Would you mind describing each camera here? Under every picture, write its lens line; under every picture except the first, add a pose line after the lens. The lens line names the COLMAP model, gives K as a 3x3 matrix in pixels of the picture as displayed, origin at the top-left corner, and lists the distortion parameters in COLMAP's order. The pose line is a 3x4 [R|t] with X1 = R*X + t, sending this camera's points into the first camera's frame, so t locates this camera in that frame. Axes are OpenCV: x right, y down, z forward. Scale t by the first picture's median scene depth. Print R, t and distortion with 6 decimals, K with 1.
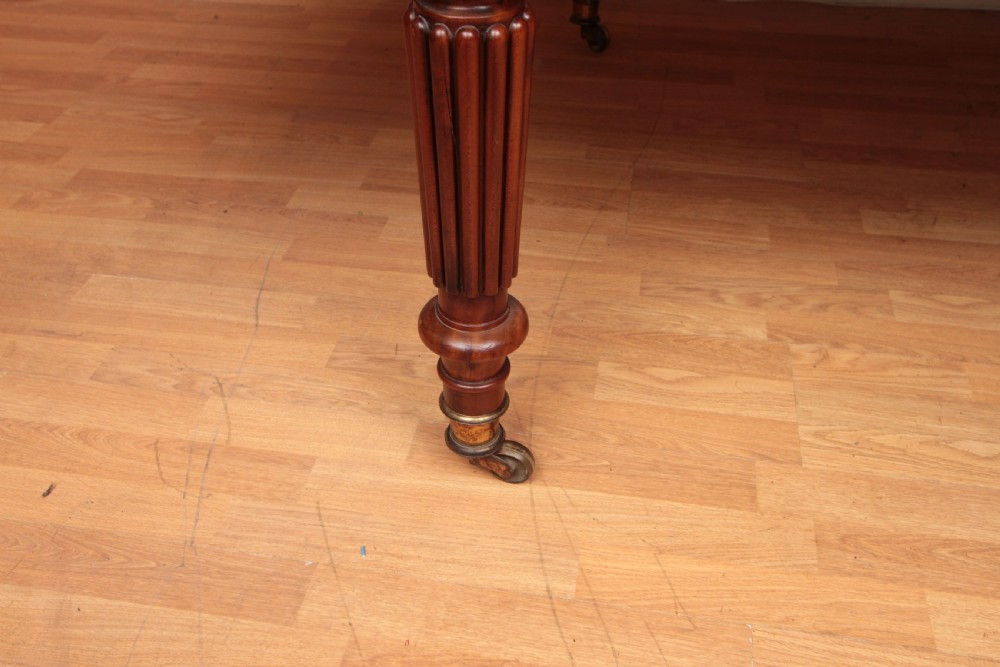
lens RADIAL K [[950.6, 0, 492.9], [0, 950.6, 333.5], [0, 0, 1]] dist [0.000617, 0.029751]
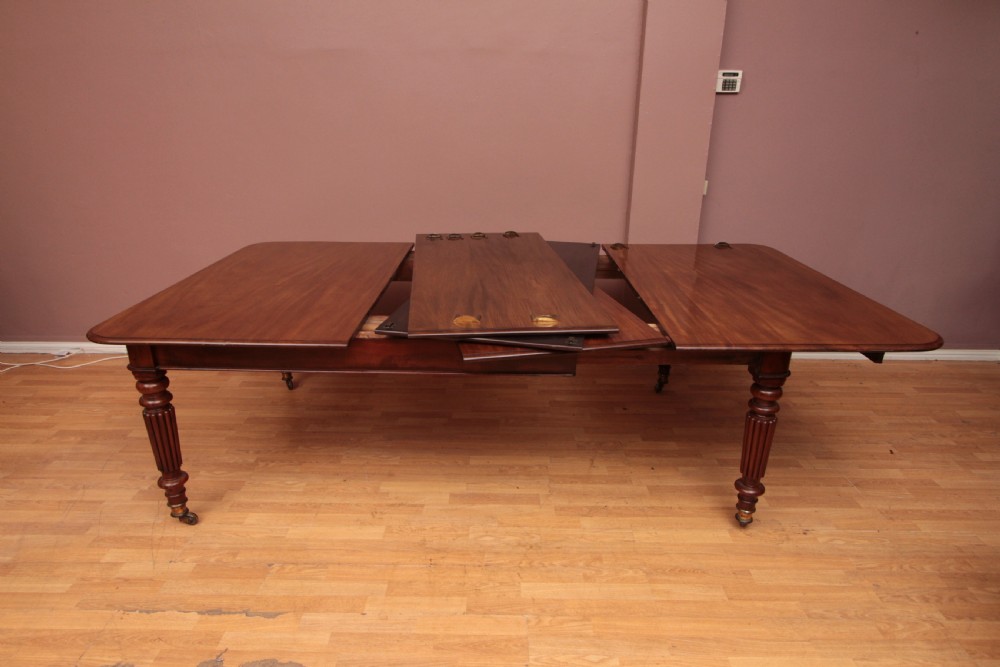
lens RADIAL K [[589.4, 0, 499.0], [0, 589.4, 336.1], [0, 0, 1]] dist [-0.003109, 0.000488]
pose [[0.986078, -0.048927, 0.158925, 0.820600], [0.093900, 0.952608, -0.289346, 0.268320], [-0.137236, 0.300241, 0.943939, -1.302980]]
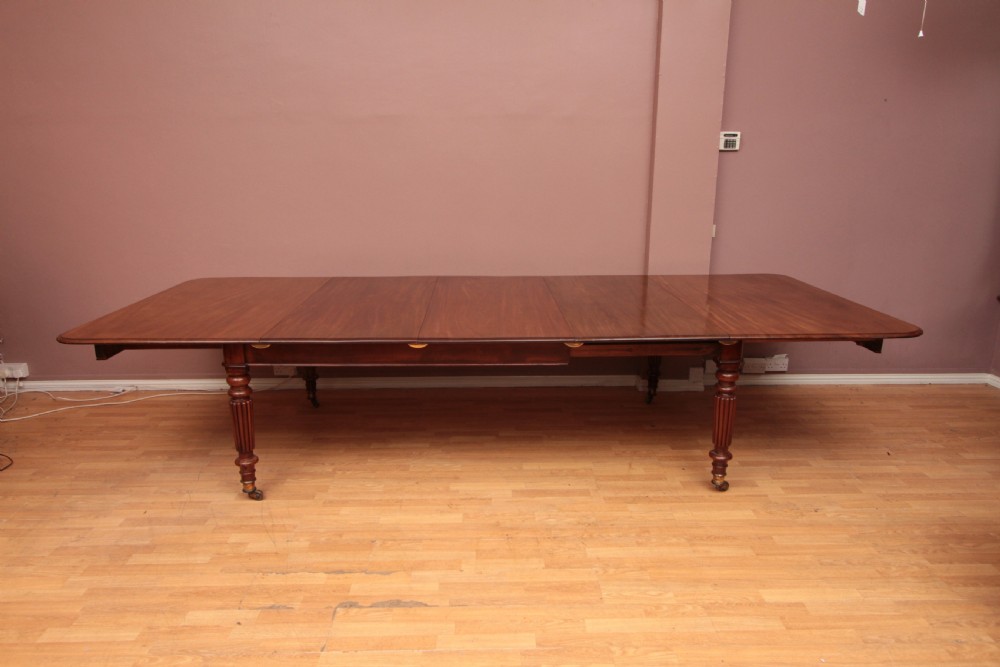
lens RADIAL K [[658.5, 0, 500.0], [0, 658.5, 333.5], [0, 0, 1]] dist [-0.001789, 0.005557]
pose [[0.980015, -0.045443, 0.193664, 0.444446], [0.118489, 0.915358, -0.384811, 0.597914], [-0.159785, 0.400067, 0.902449, -1.780208]]
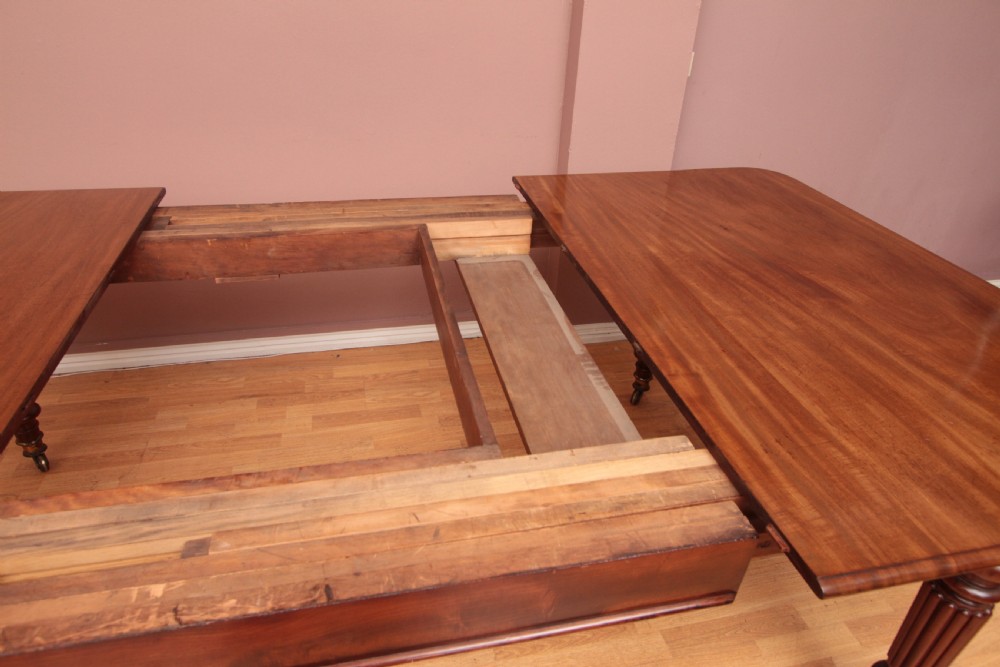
lens RADIAL K [[658.5, 0, 500.0], [0, 658.5, 333.5], [0, 0, 1]] dist [-0.001789, 0.005557]
pose [[0.923711, -0.168016, 0.344281, 1.030797], [0.209091, 0.974143, -0.085593, -0.308063], [-0.320998, 0.151049, 0.934957, -0.513869]]
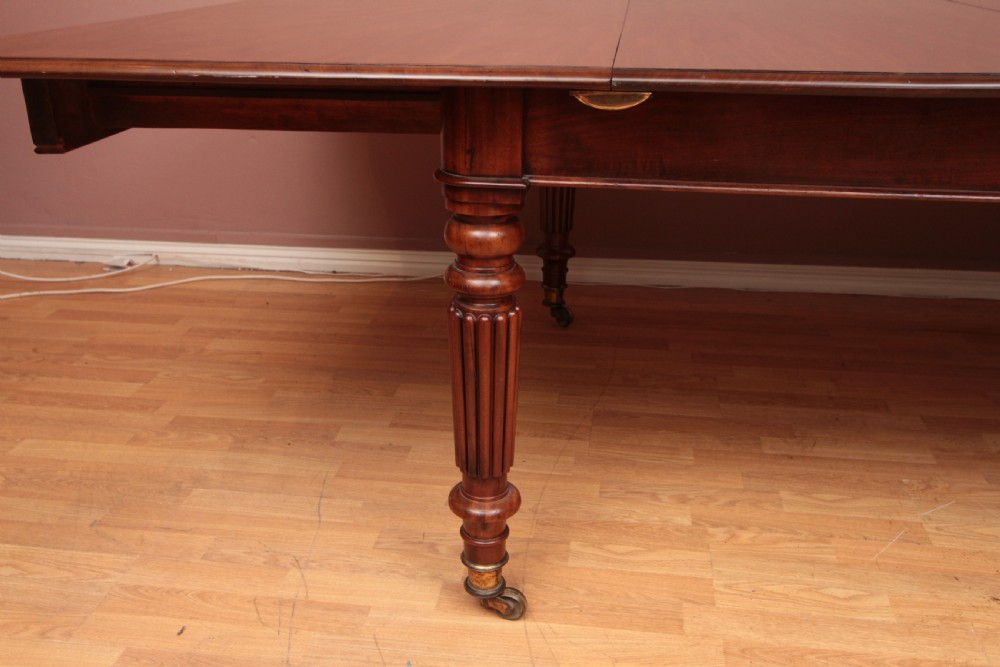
lens RADIAL K [[950.6, 0, 492.9], [0, 950.6, 333.5], [0, 0, 1]] dist [0.000617, 0.029751]
pose [[0.999661, -0.009499, 0.024226, -0.029418], [0.015832, 0.960875, -0.276531, 0.108815], [-0.020651, 0.276821, 0.960700, -0.374544]]
